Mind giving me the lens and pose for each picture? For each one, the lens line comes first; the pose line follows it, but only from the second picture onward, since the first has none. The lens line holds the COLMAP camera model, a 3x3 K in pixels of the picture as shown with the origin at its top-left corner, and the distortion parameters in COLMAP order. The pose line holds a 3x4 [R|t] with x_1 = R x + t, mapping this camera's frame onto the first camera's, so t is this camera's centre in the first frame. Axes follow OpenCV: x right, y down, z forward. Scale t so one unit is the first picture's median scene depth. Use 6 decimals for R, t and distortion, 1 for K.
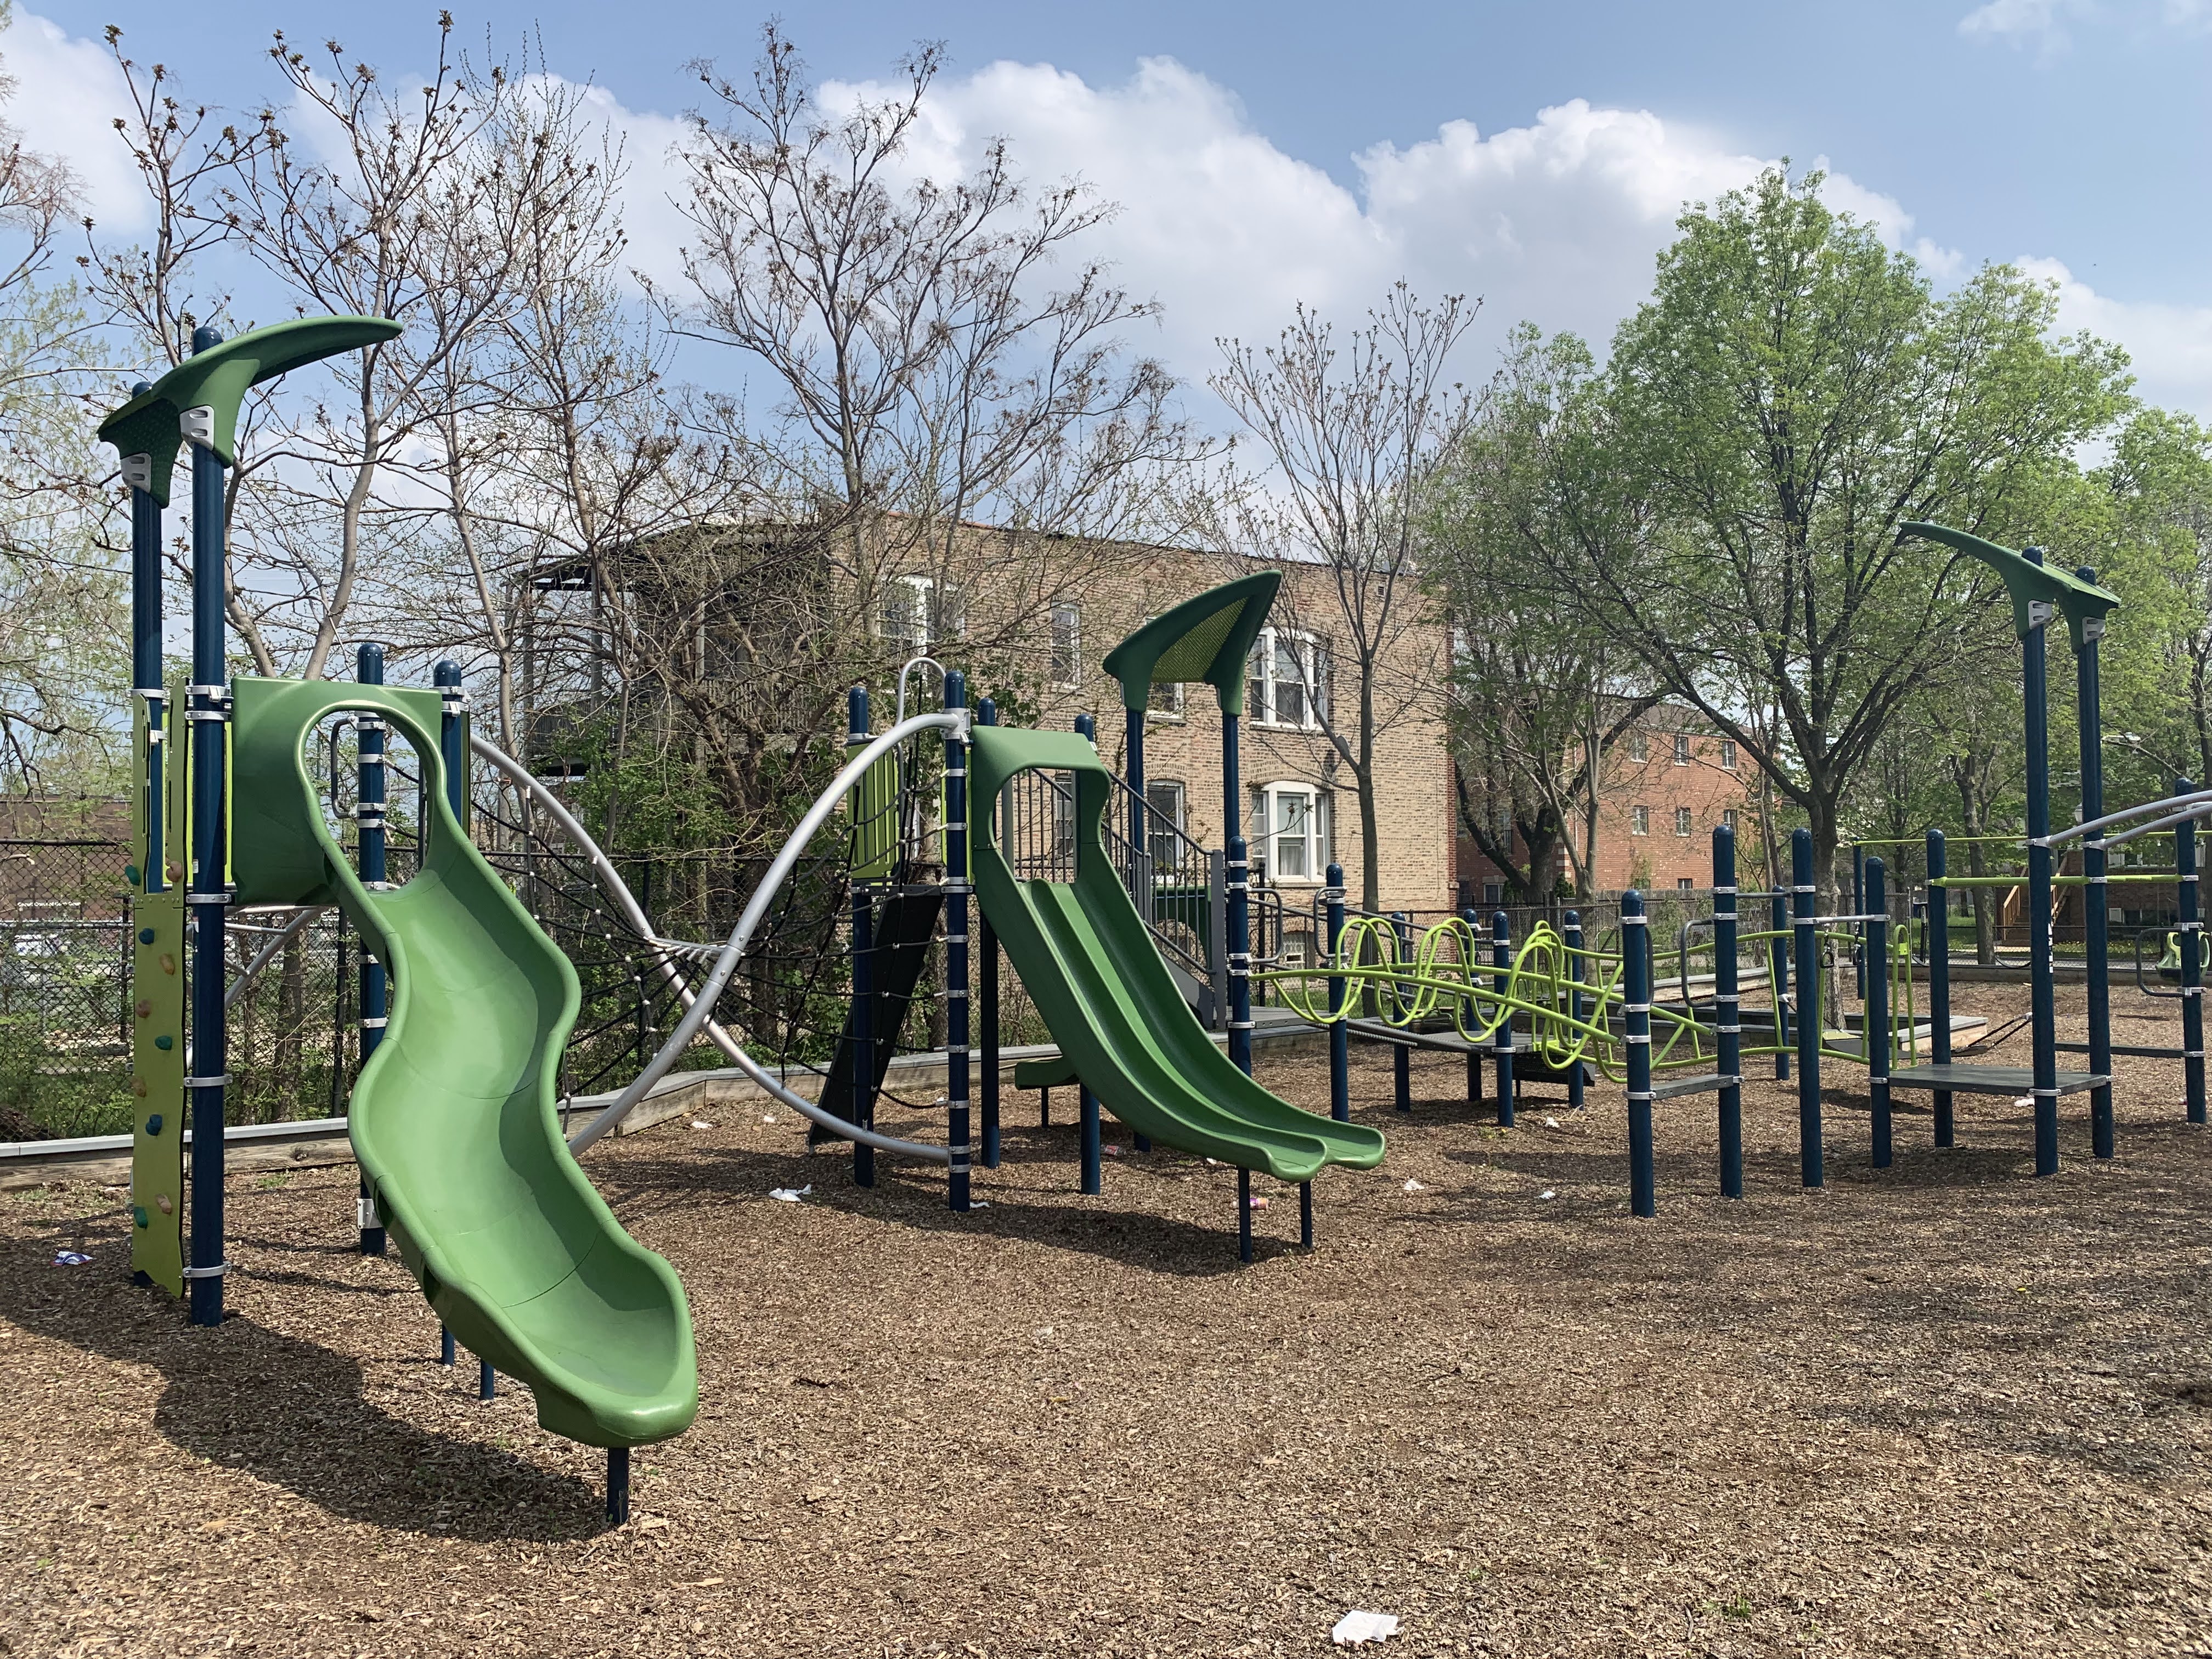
lens RADIAL K [[1696.5, 0, 1106.0], [0, 1696.5, 829.5], [0, 0, 1]] dist [0.132755, -0.184284]
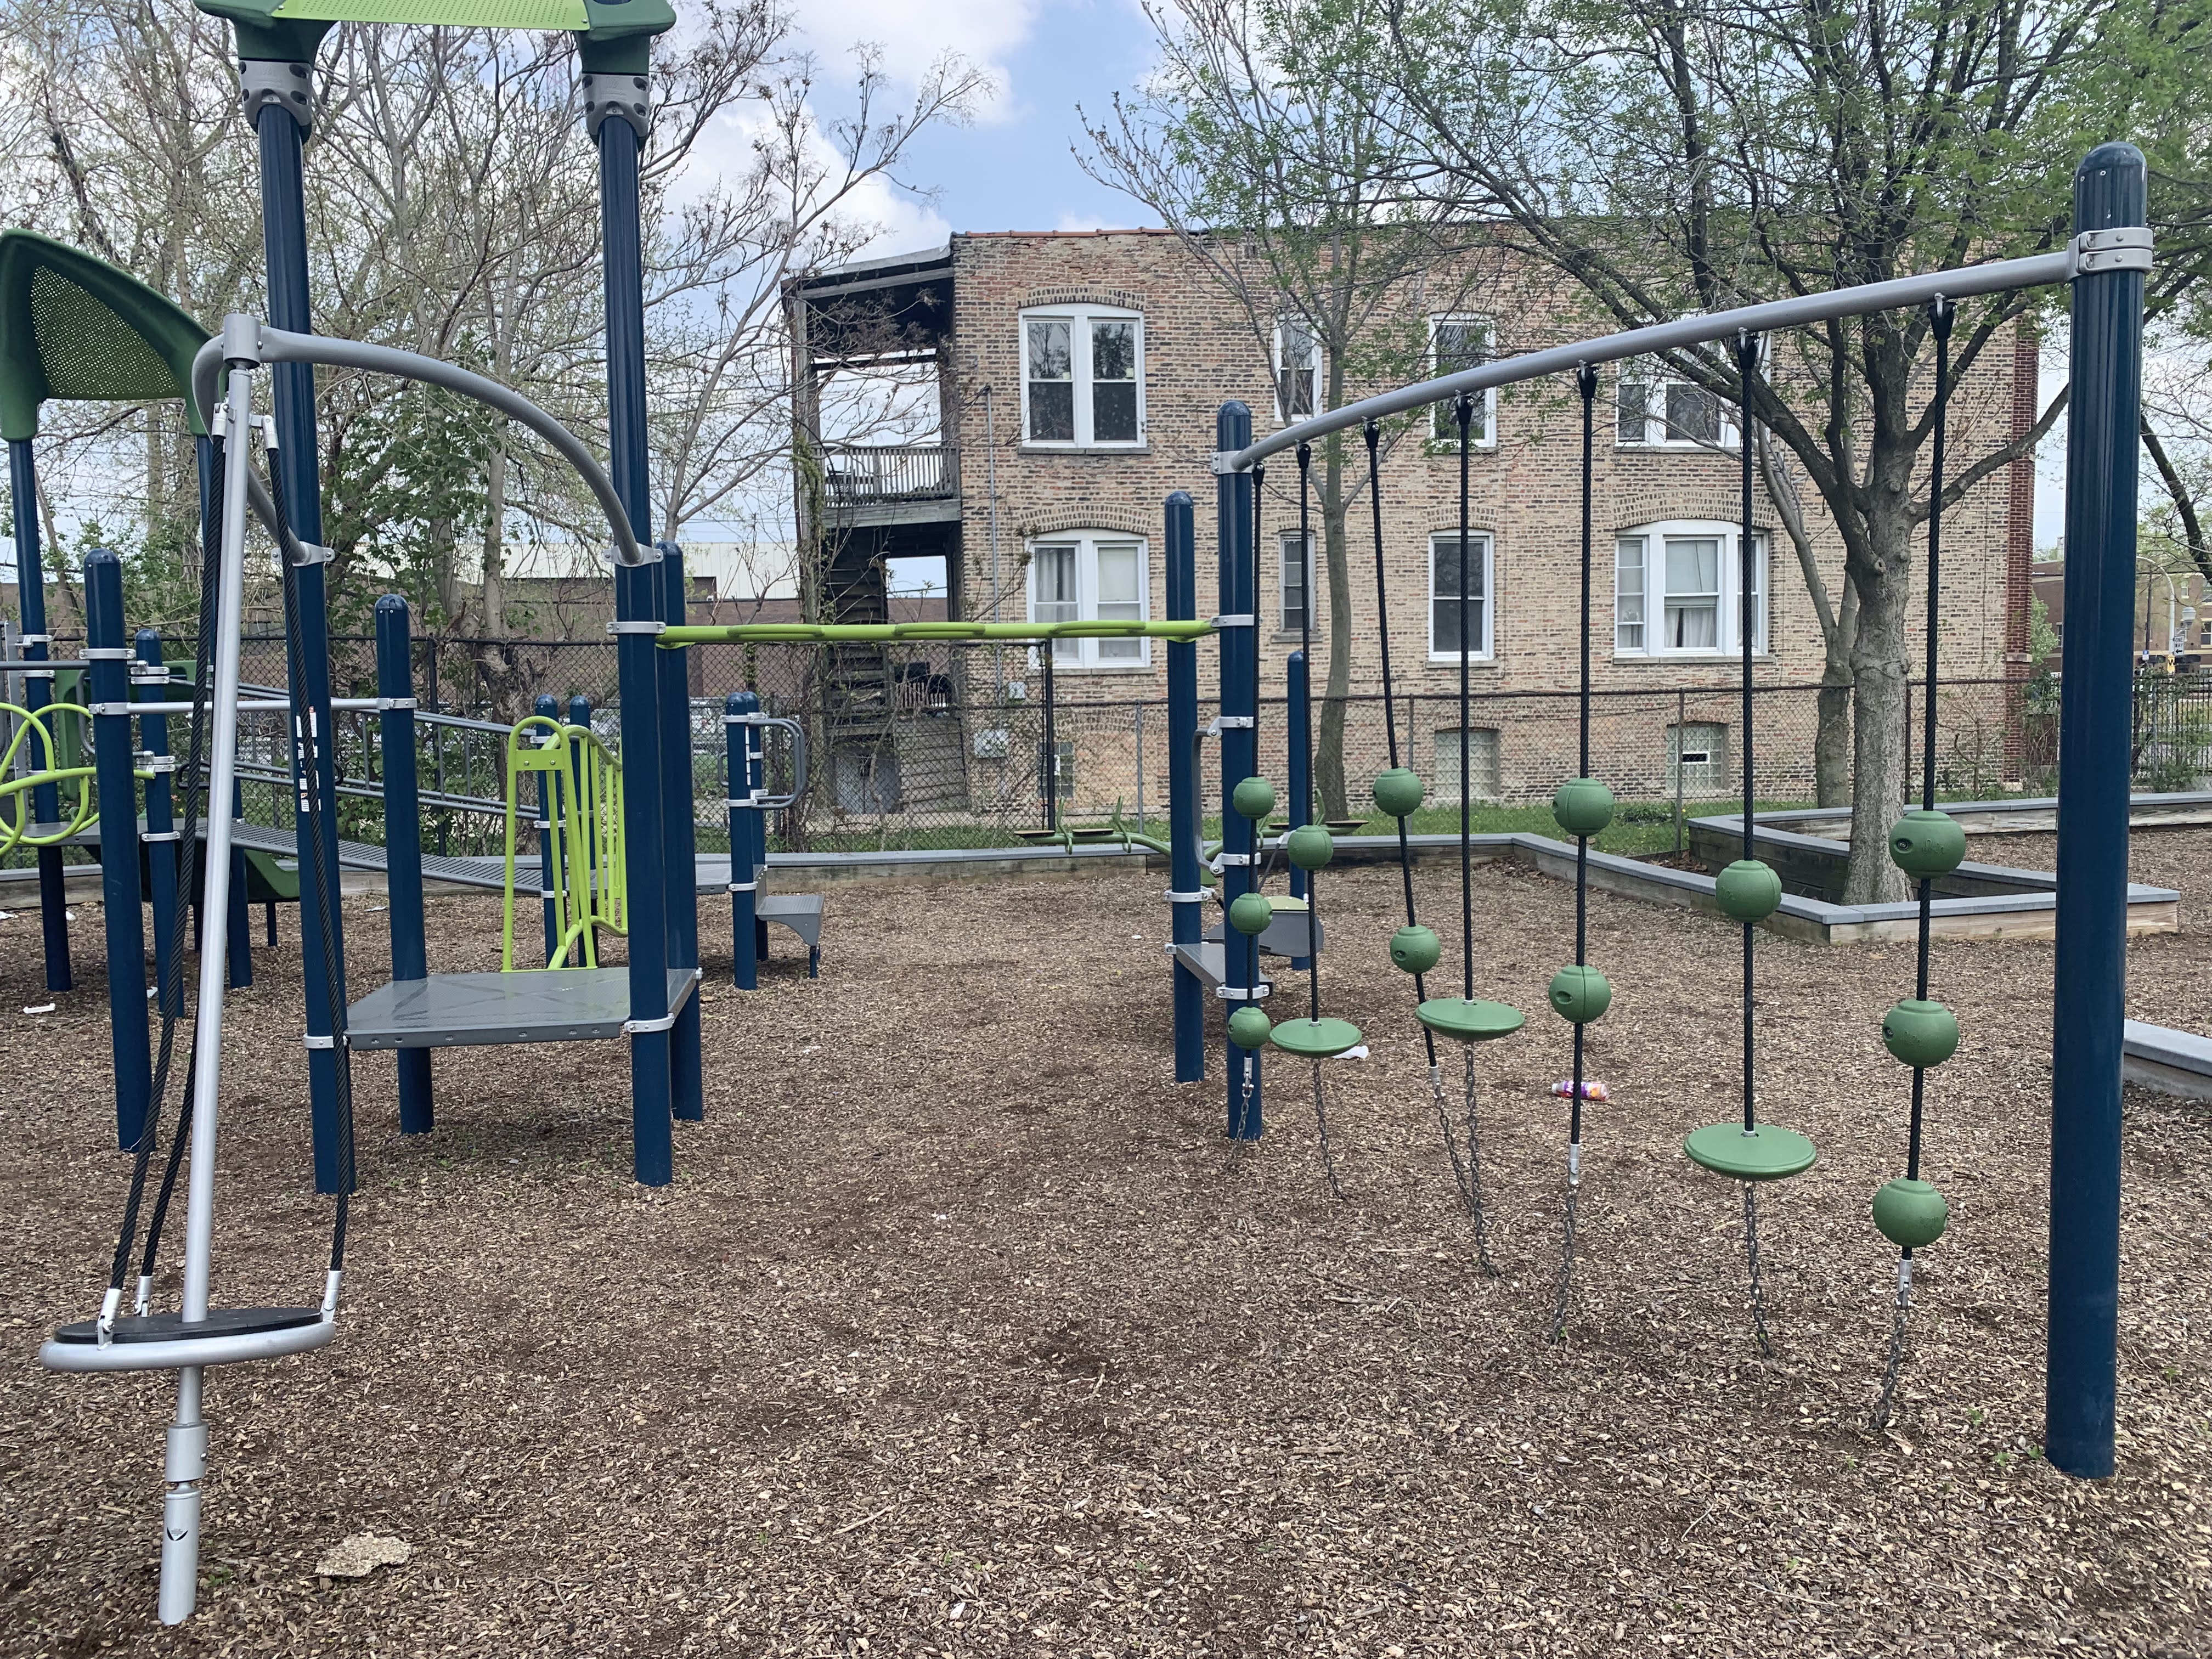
lens RADIAL K [[1696.5, 0, 1106.0], [0, 1696.5, 829.5], [0, 0, 1]] dist [0.132755, -0.184284]
pose [[0.779323, 0.065320, -0.623209, 0.390231], [0.016713, 0.992032, 0.124876, 0.007704], [0.626400, -0.107735, 0.772021, 0.250002]]
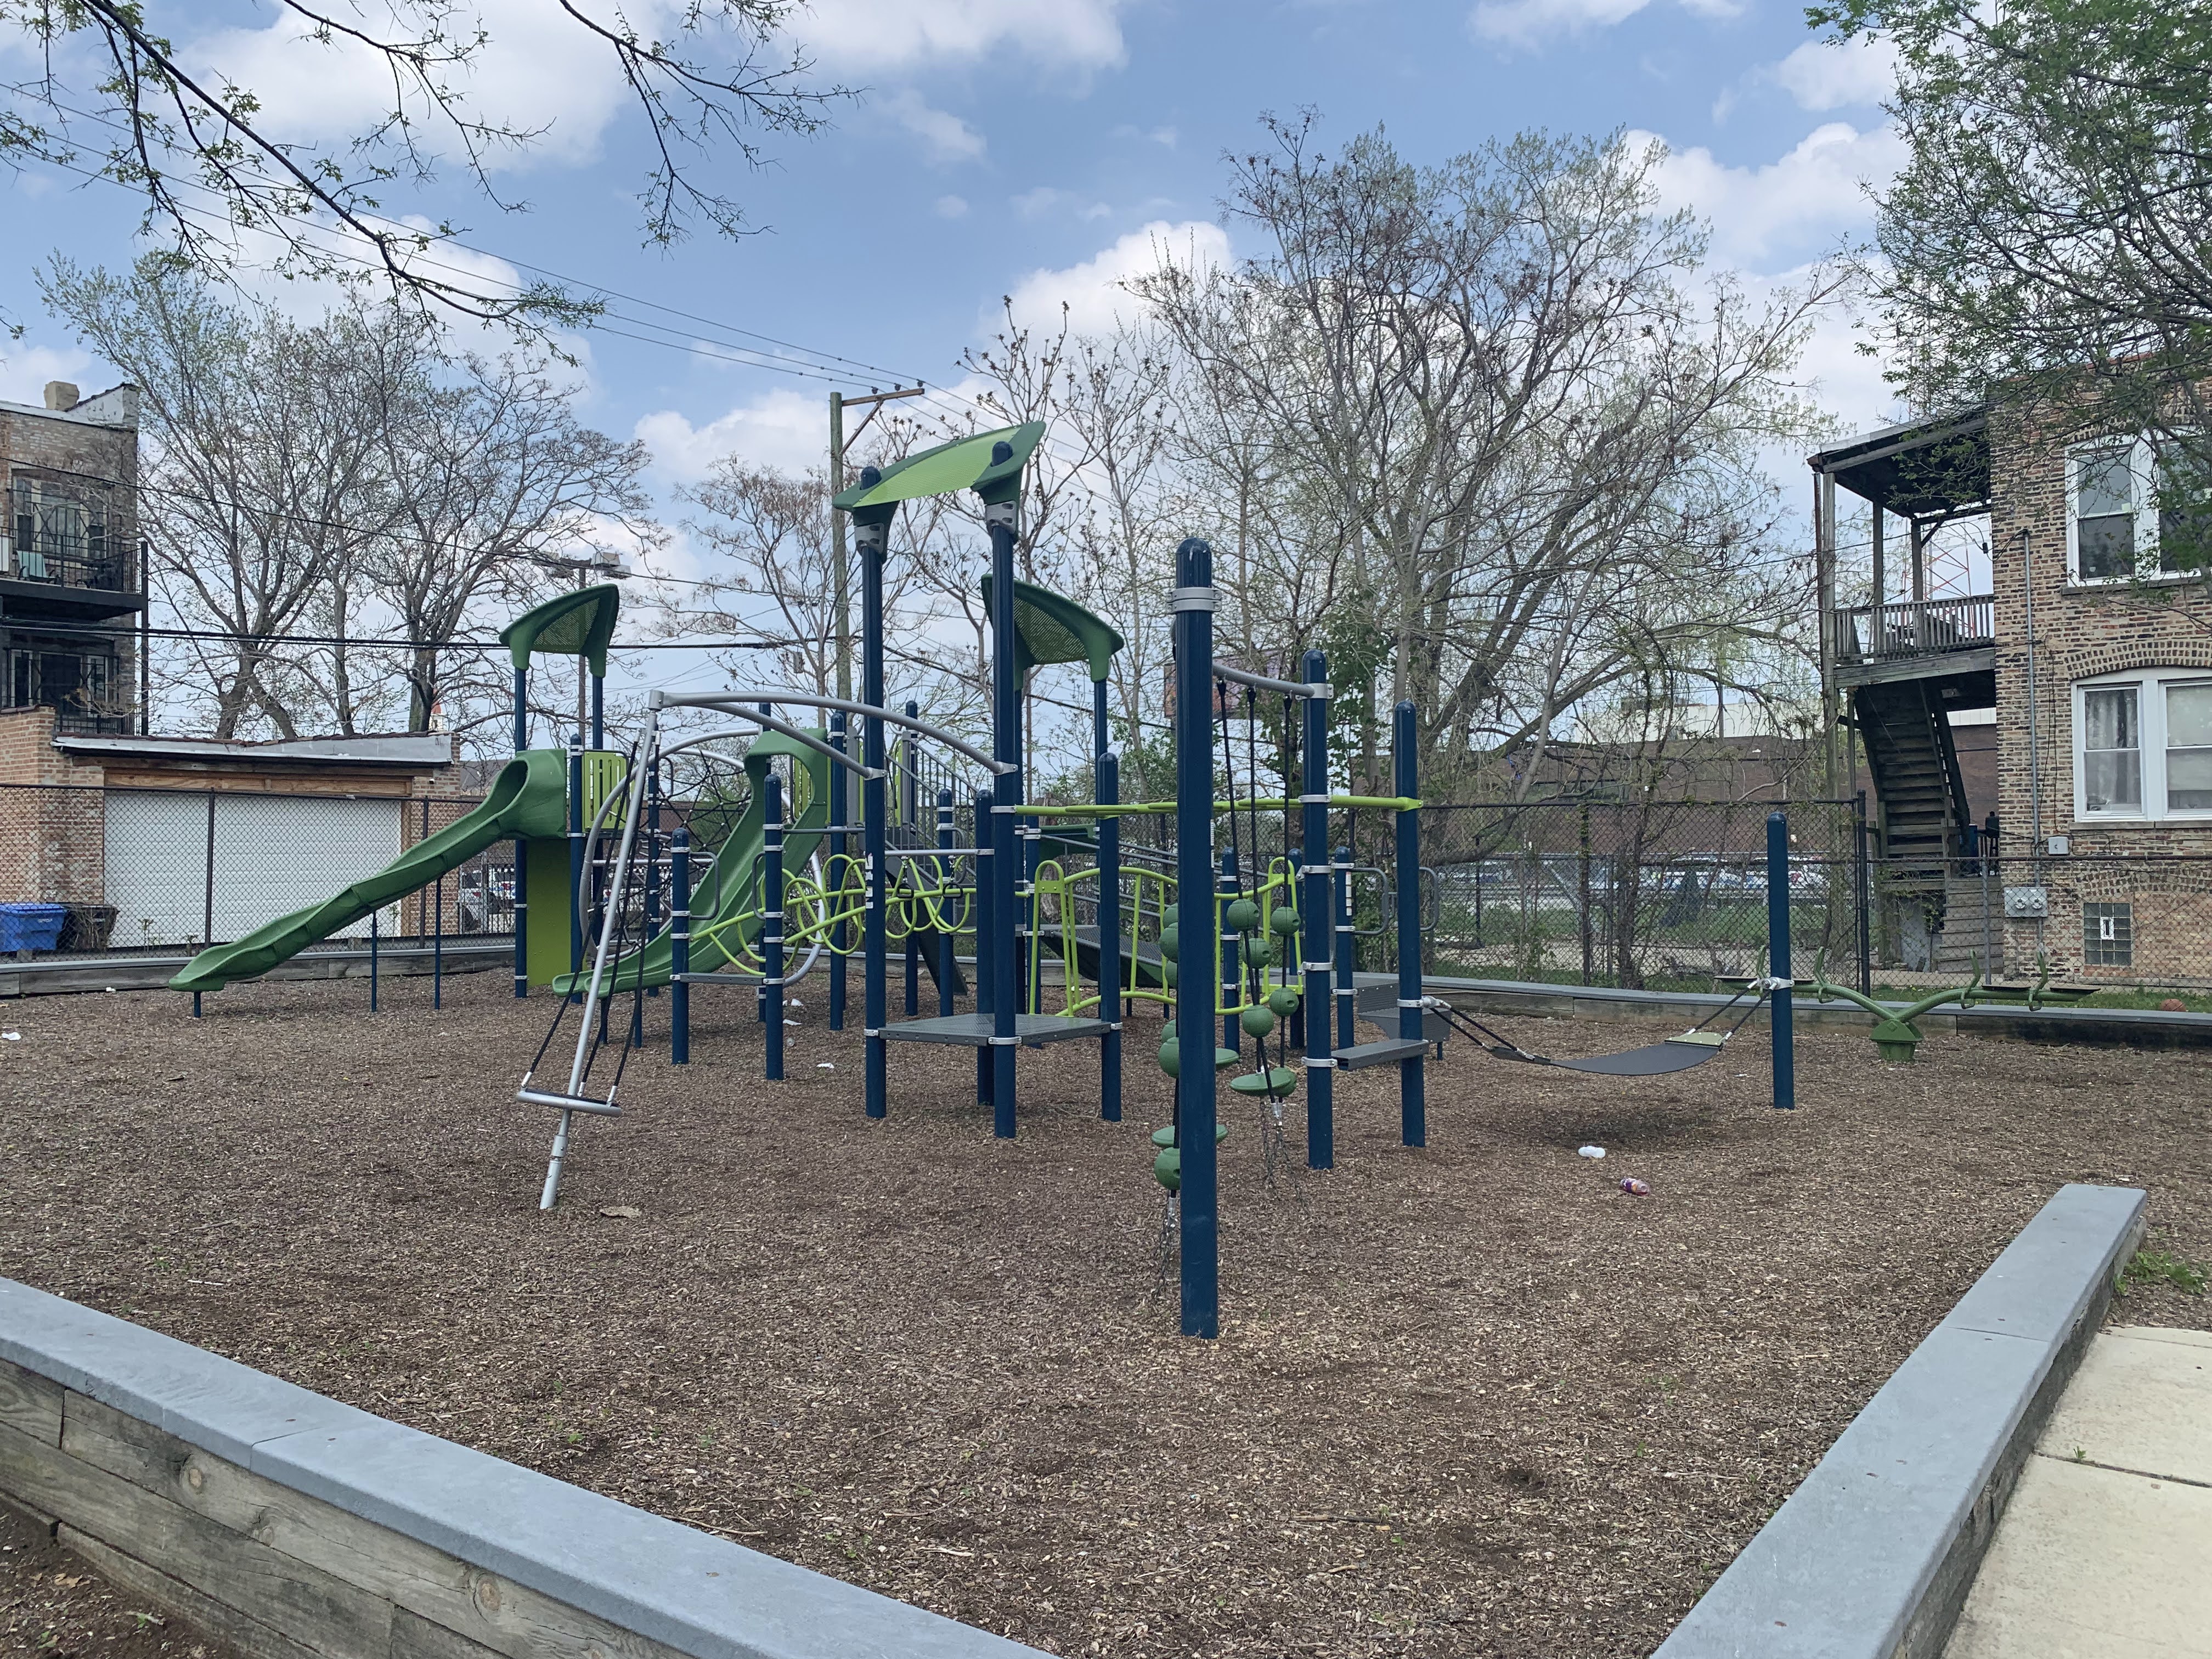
lens RADIAL K [[1696.5, 0, 1106.0], [0, 1696.5, 829.5], [0, 0, 1]] dist [0.132755, -0.184284]
pose [[0.128164, 0.008735, -0.991715, 0.537553], [0.038472, 0.999165, 0.013773, 0.008489], [0.991006, -0.039918, 0.127721, 0.333767]]
